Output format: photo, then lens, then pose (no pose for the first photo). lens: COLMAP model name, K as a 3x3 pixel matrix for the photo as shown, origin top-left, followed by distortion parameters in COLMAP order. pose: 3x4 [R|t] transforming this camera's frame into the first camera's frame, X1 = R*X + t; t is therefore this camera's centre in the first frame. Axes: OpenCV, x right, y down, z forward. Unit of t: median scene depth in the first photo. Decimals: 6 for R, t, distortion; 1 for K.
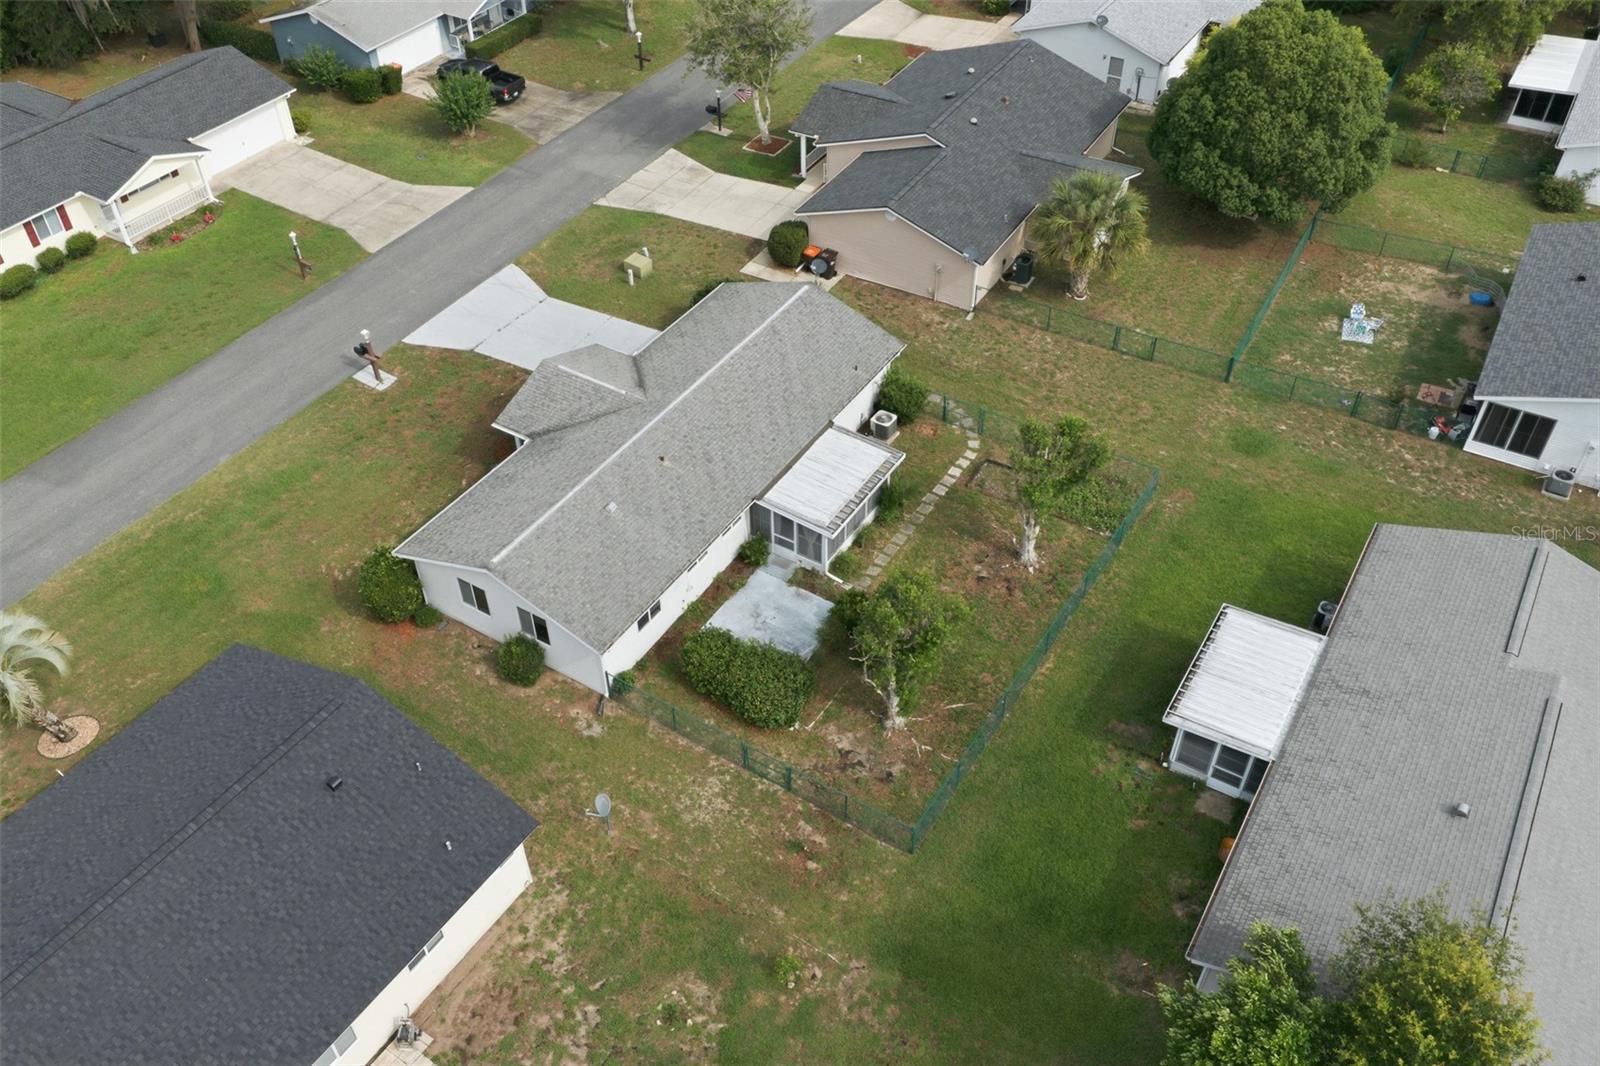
lens RADIAL K [[1323.6, 0, 795.8], [0, 1323.6, 534.7], [0, 0, 1]] dist [0.007397, -0.005355]
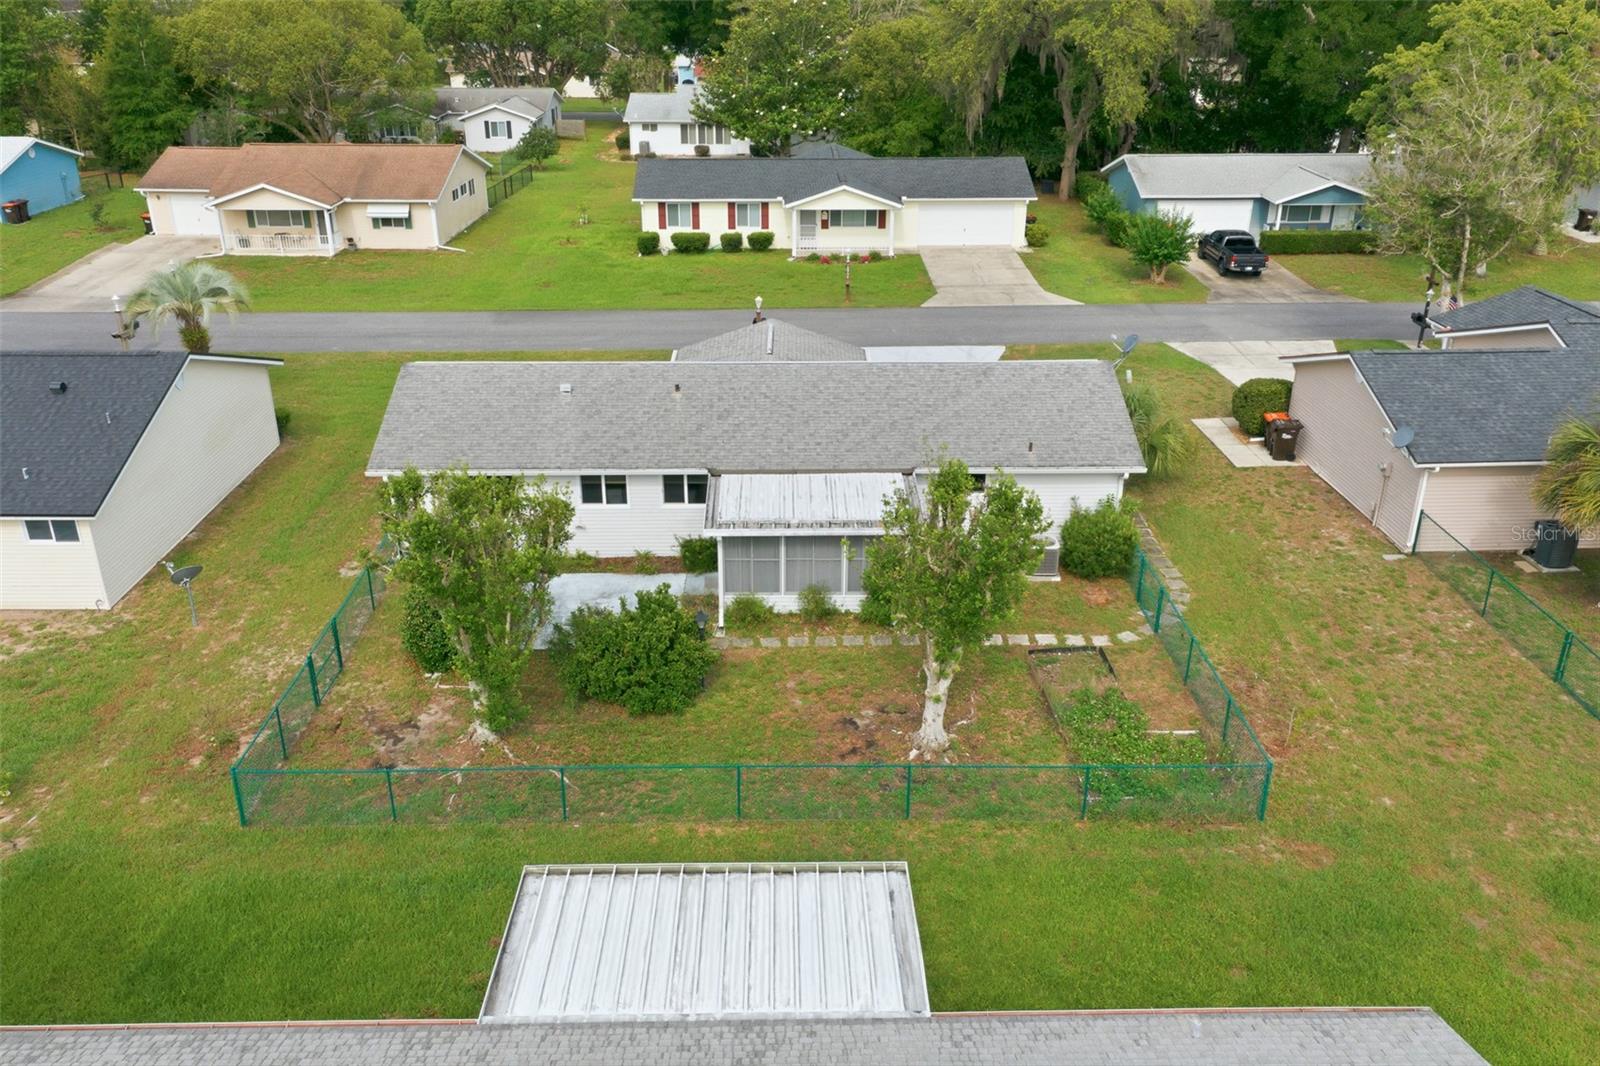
lens RADIAL K [[1320.5, 0, 796.9], [0, 1320.5, 535.8], [0, 0, 1]] dist [0.007762, -0.007574]
pose [[0.542432, 0.353384, -0.762159, 0.451813], [-0.573160, 0.818958, -0.028201, -0.004034], [0.614211, 0.452136, 0.646775, 0.471568]]
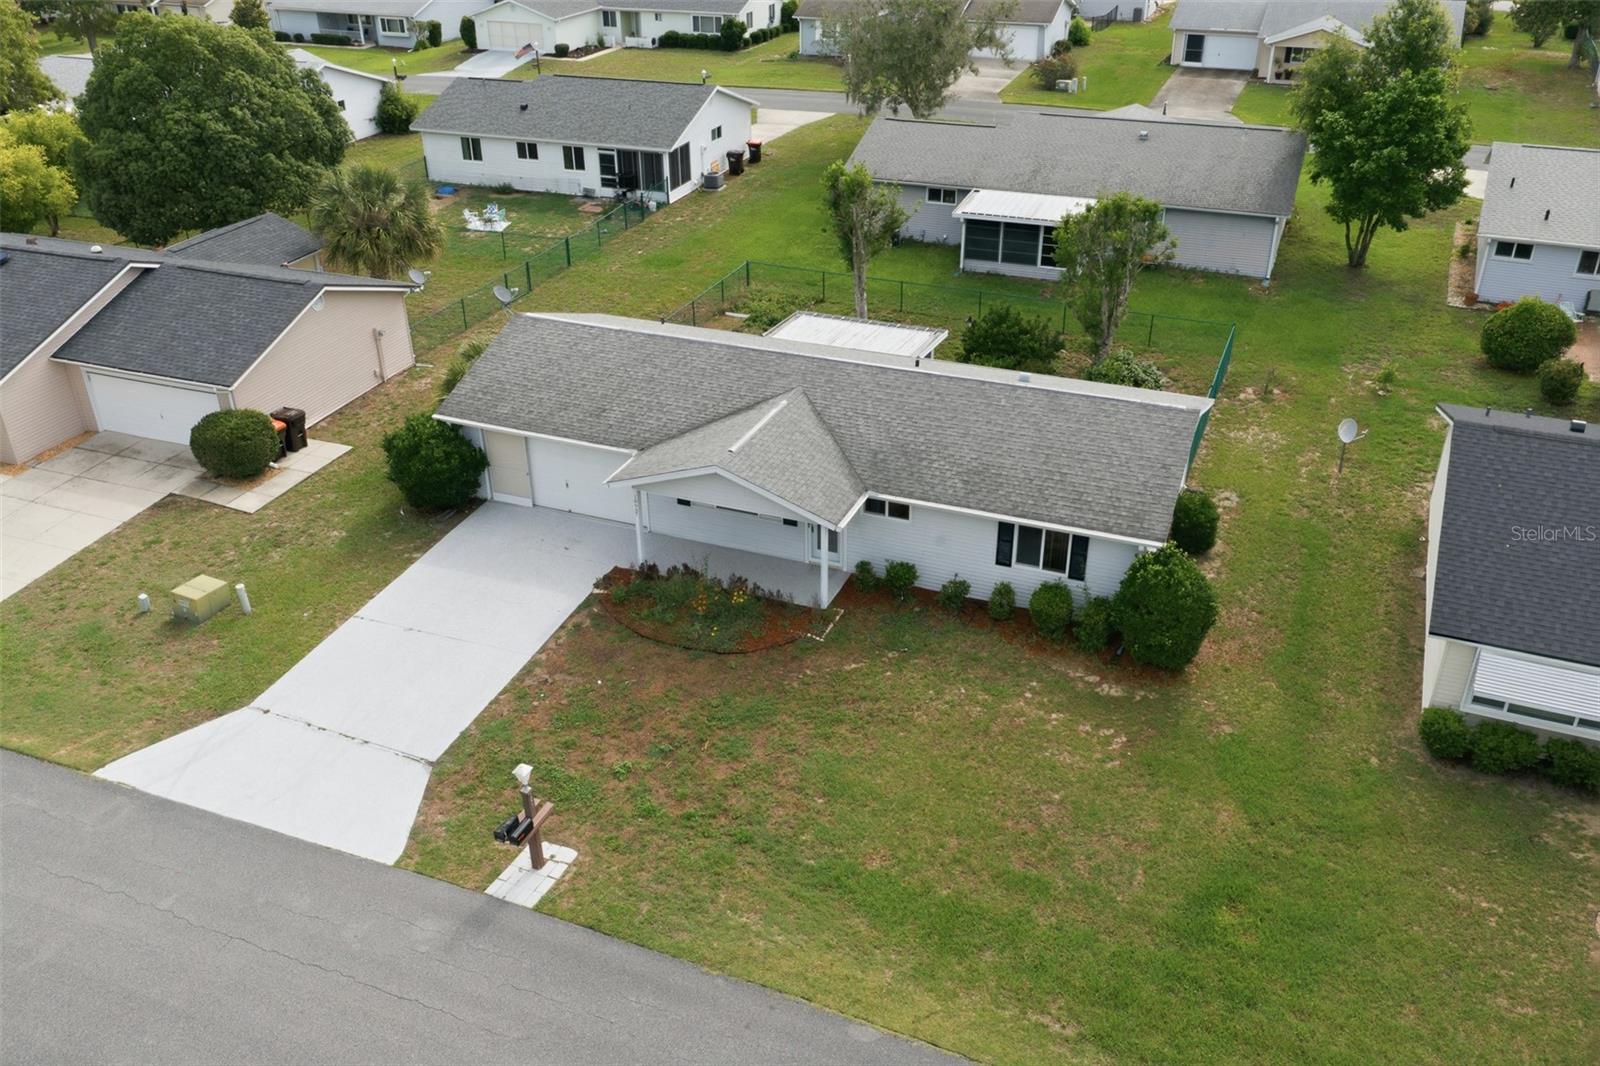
lens RADIAL K [[1321.5, 0, 794.6], [0, 1321.5, 544.6], [0, 0, 1]] dist [0.016480, -0.021189]
pose [[-0.165589, -0.477154, 0.863078, -0.661807], [0.675900, 0.582384, 0.451649, -0.322880], [-0.718150, 0.658143, 0.226072, 0.766415]]
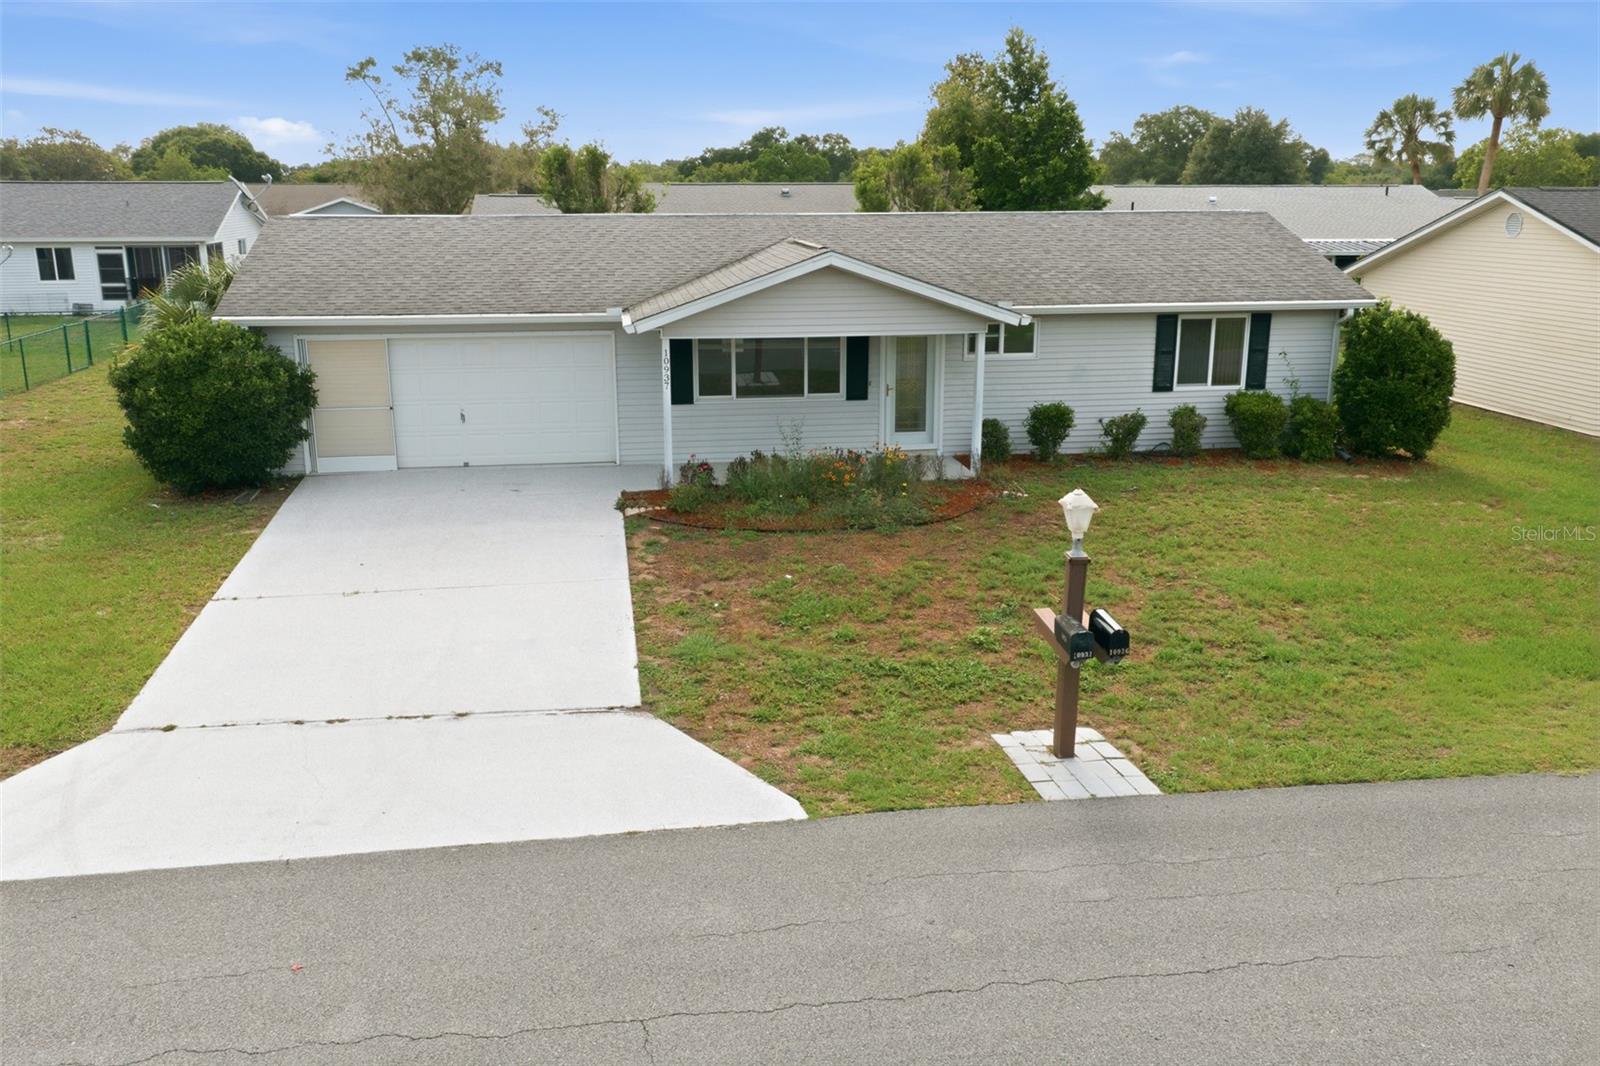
lens RADIAL K [[1320.5, 0, 796.9], [0, 1320.5, 535.8], [0, 0, 1]] dist [0.007762, -0.007574]
pose [[-0.650268, -0.182045, 0.737571, -0.437835], [0.518044, 0.603879, 0.605773, -0.289957], [-0.555682, 0.776009, -0.298376, 1.059884]]
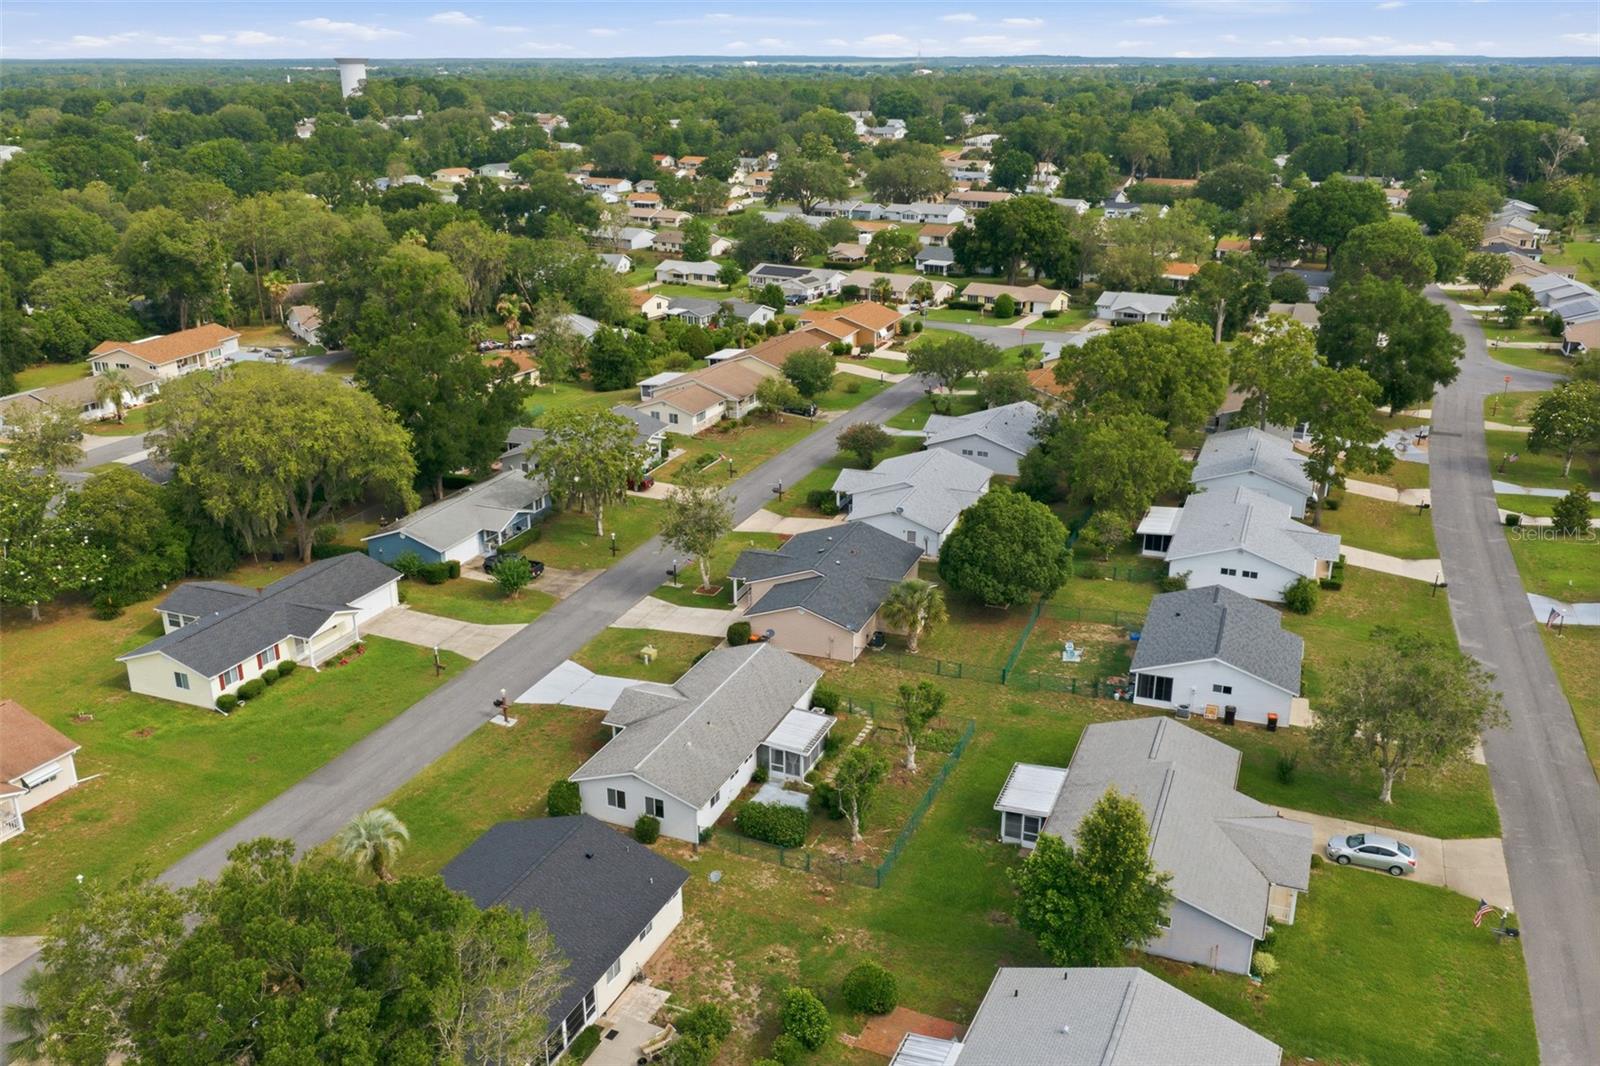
lens RADIAL K [[1317.0, 0, 794.6], [0, 1317.0, 532.0], [0, 0, 1]] dist [0.013611, -0.003784]
pose [[0.986509, -0.050514, 0.155720, -0.205348], [0.107014, 0.918822, -0.379888, 0.325498], [-0.123889, 0.391427, 0.911832, -0.623814]]
